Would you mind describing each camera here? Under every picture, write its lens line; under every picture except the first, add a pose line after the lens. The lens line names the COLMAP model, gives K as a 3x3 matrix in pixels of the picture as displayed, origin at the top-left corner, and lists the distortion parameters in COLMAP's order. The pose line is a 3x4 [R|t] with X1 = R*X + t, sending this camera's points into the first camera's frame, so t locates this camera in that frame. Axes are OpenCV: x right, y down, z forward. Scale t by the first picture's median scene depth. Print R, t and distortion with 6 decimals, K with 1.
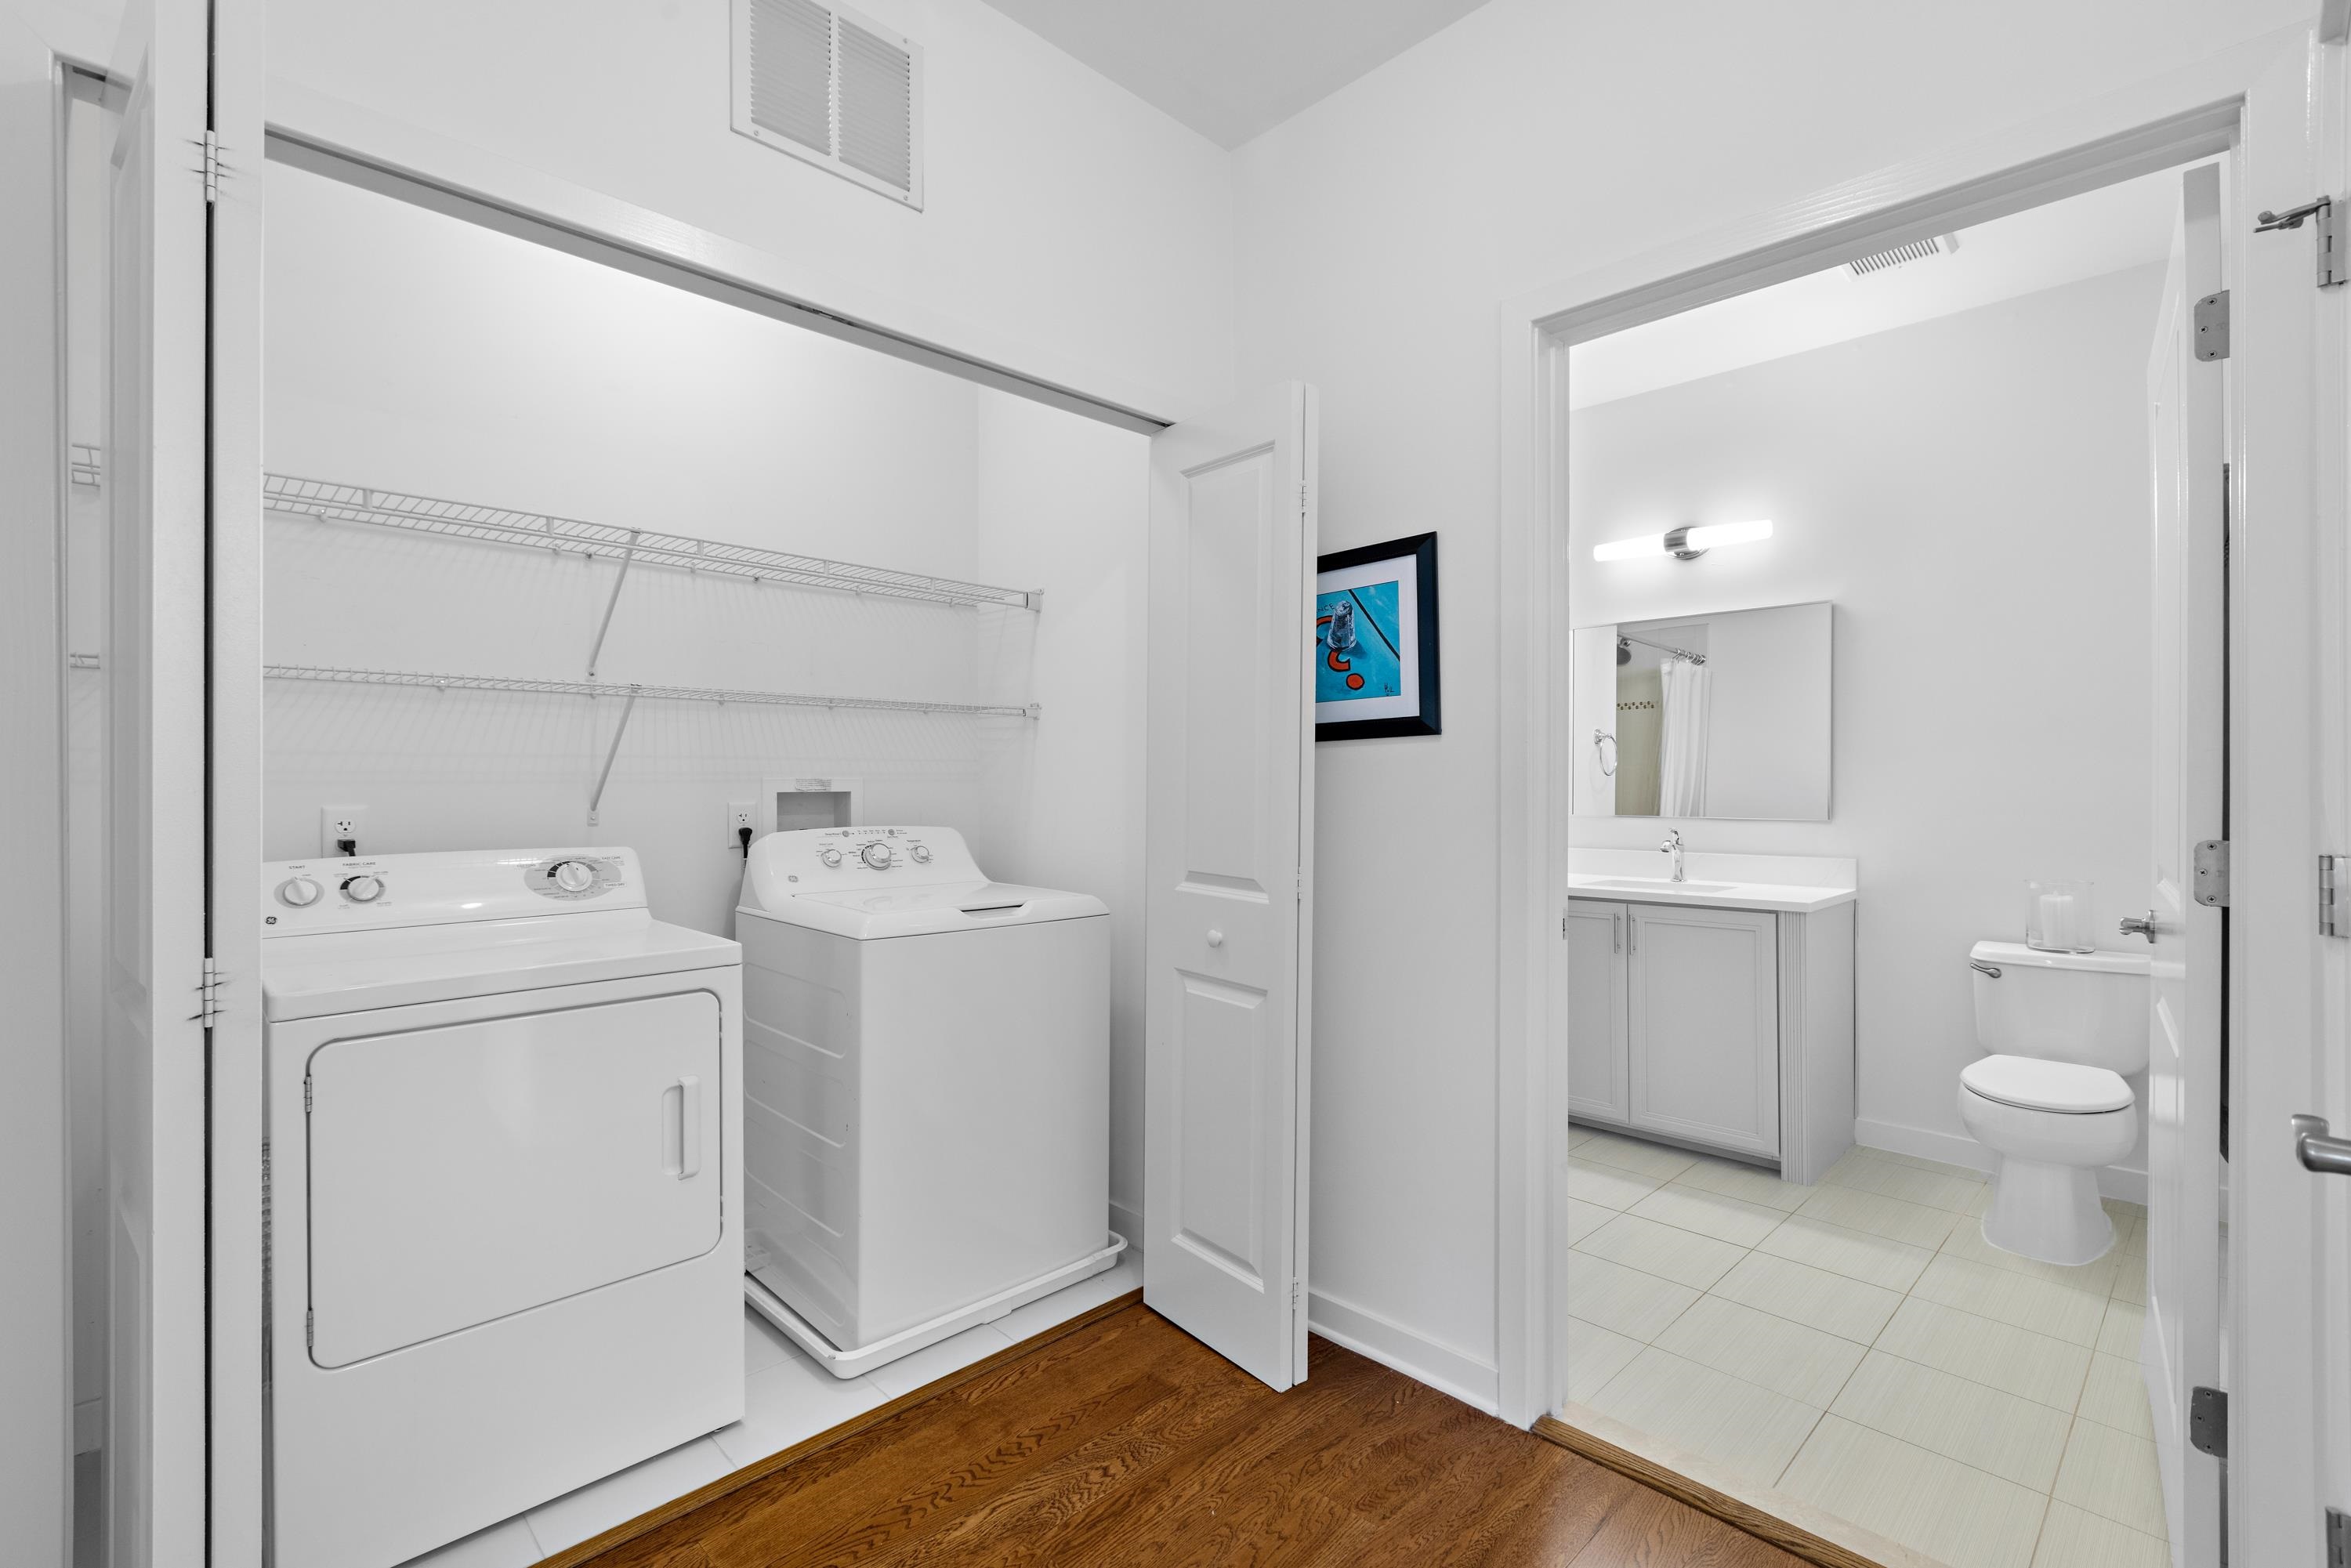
lens RADIAL K [[1050.9, 0, 1174.0], [0, 1050.9, 795.2], [0, 0, 1]] dist [-0.001803, -0.000153]
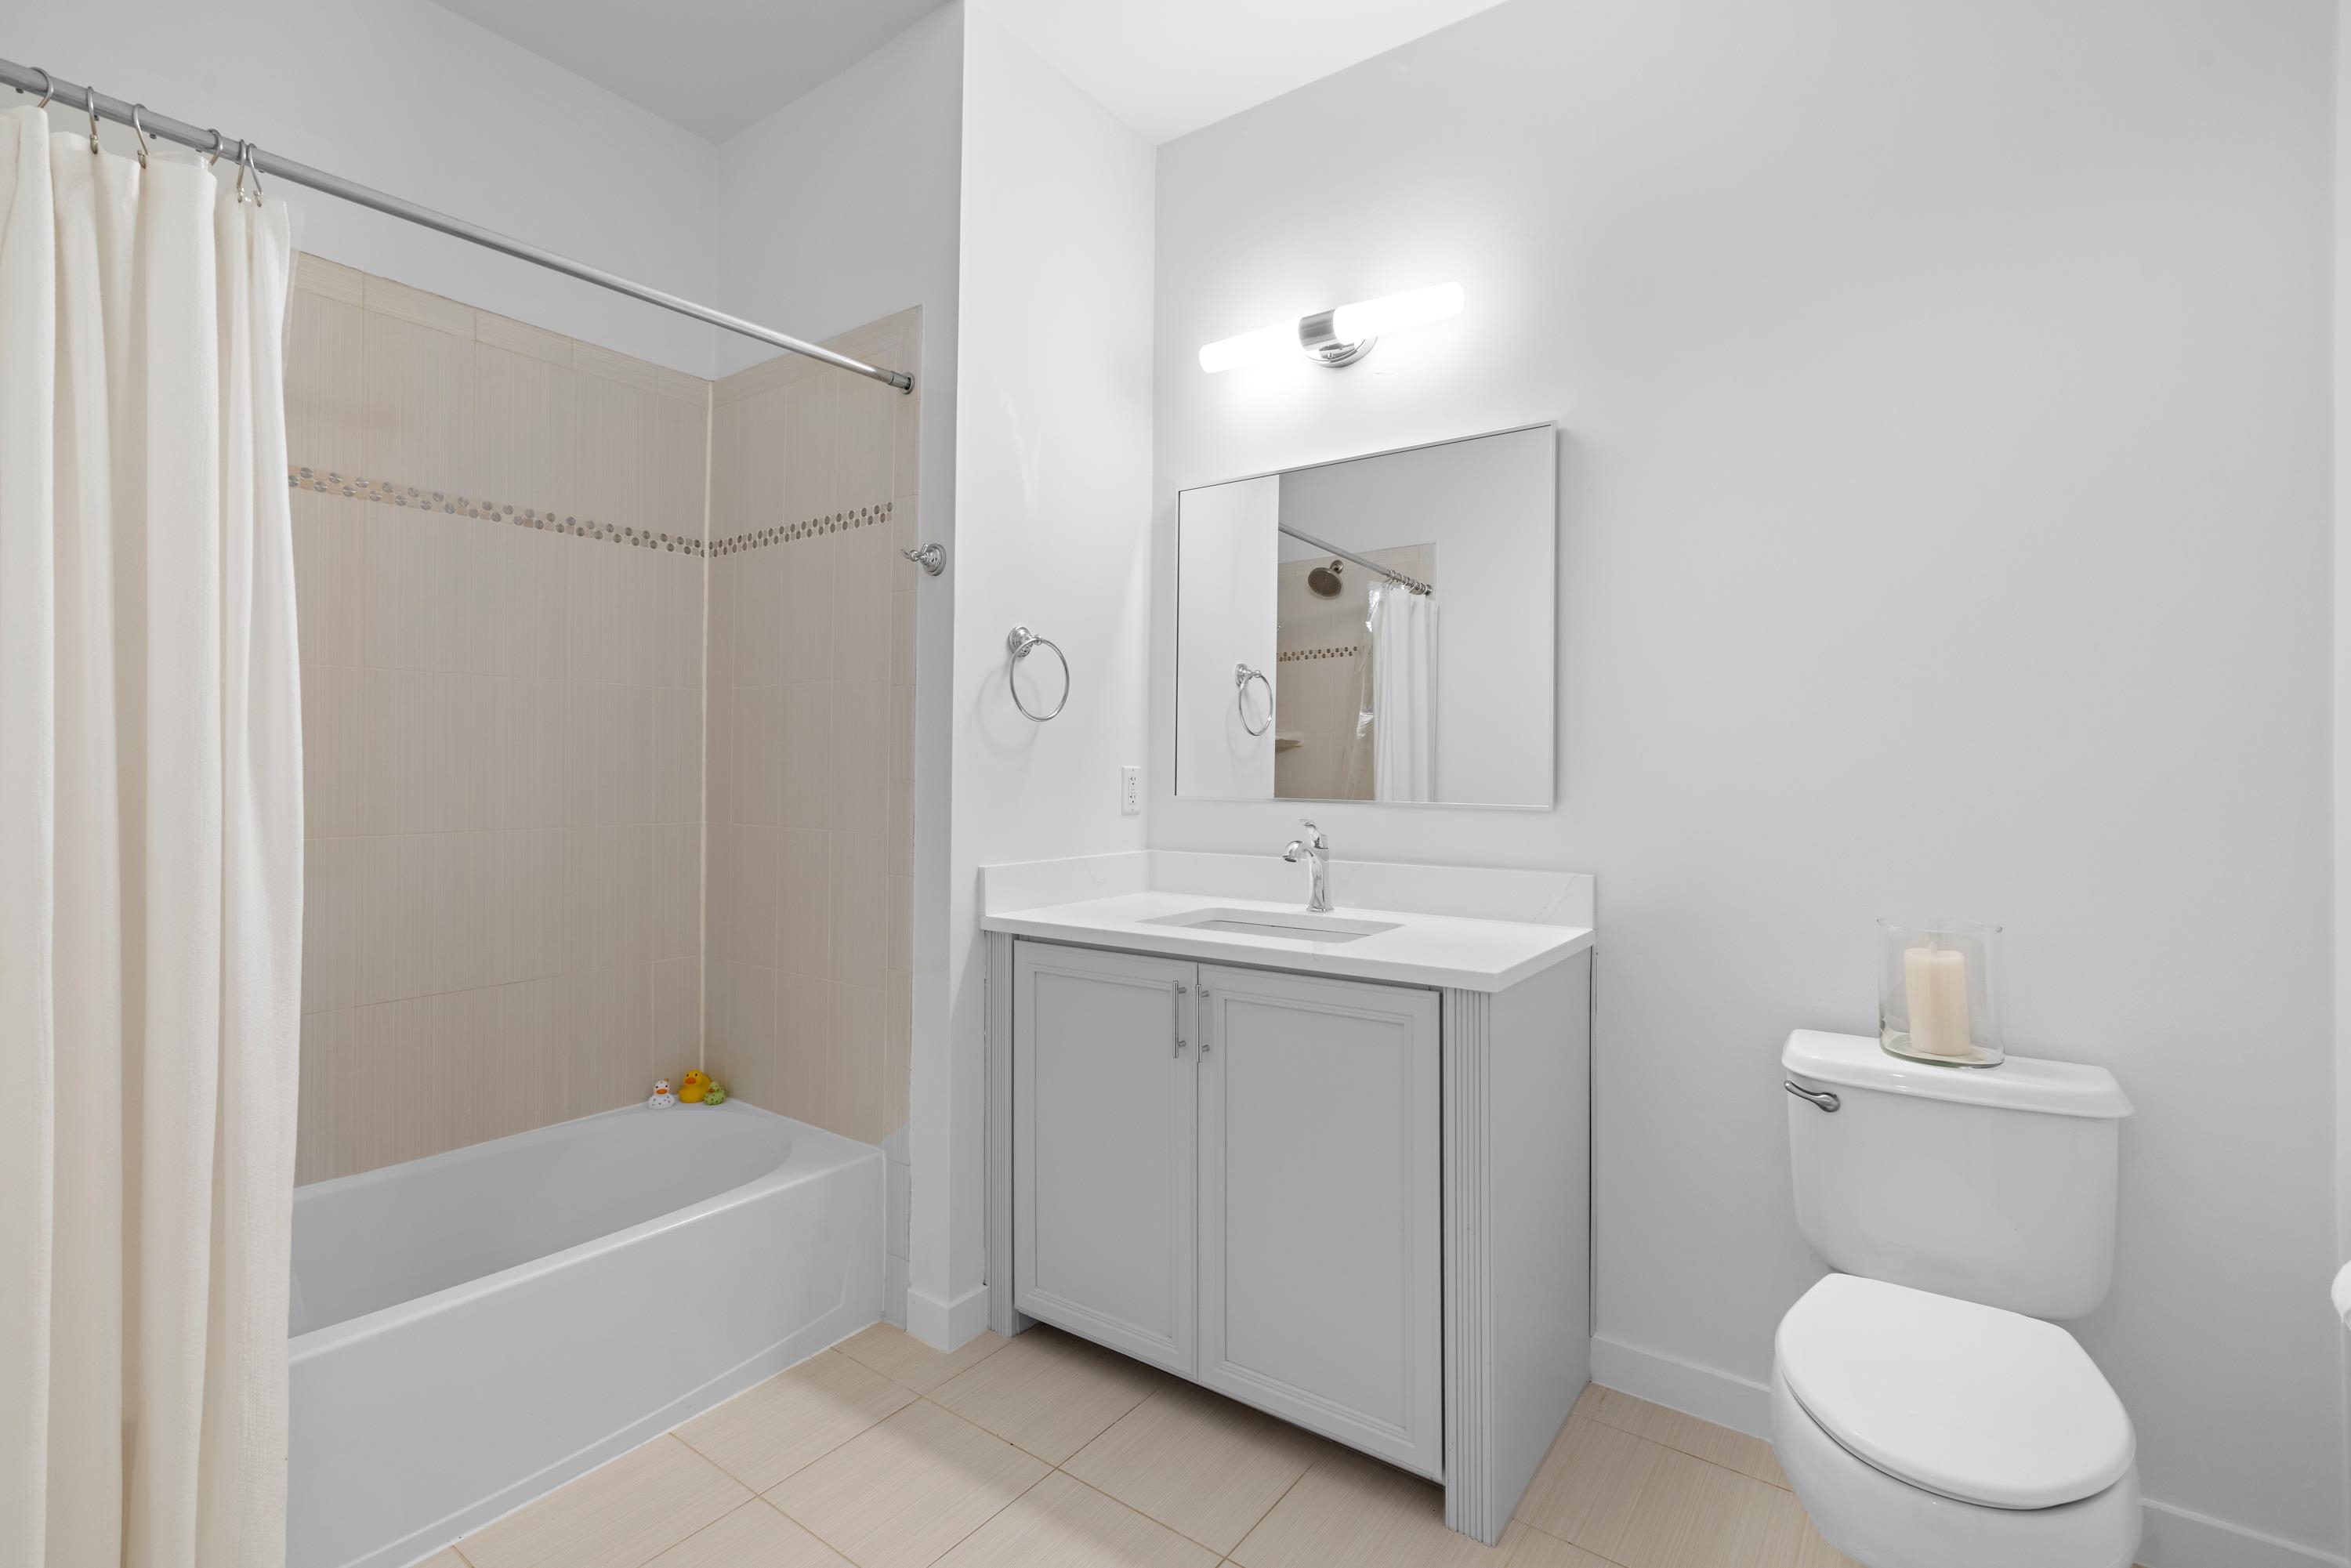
lens RADIAL K [[1050.9, 0, 1177.7], [0, 1050.9, 772.8], [0, 0, 1]] dist [-0.001803, -0.000153]
pose [[0.986469, 0.007763, 0.163762, 0.333020], [-0.006647, 0.999951, -0.007365, 0.010867], [-0.163811, 0.006177, 0.986472, 0.474736]]
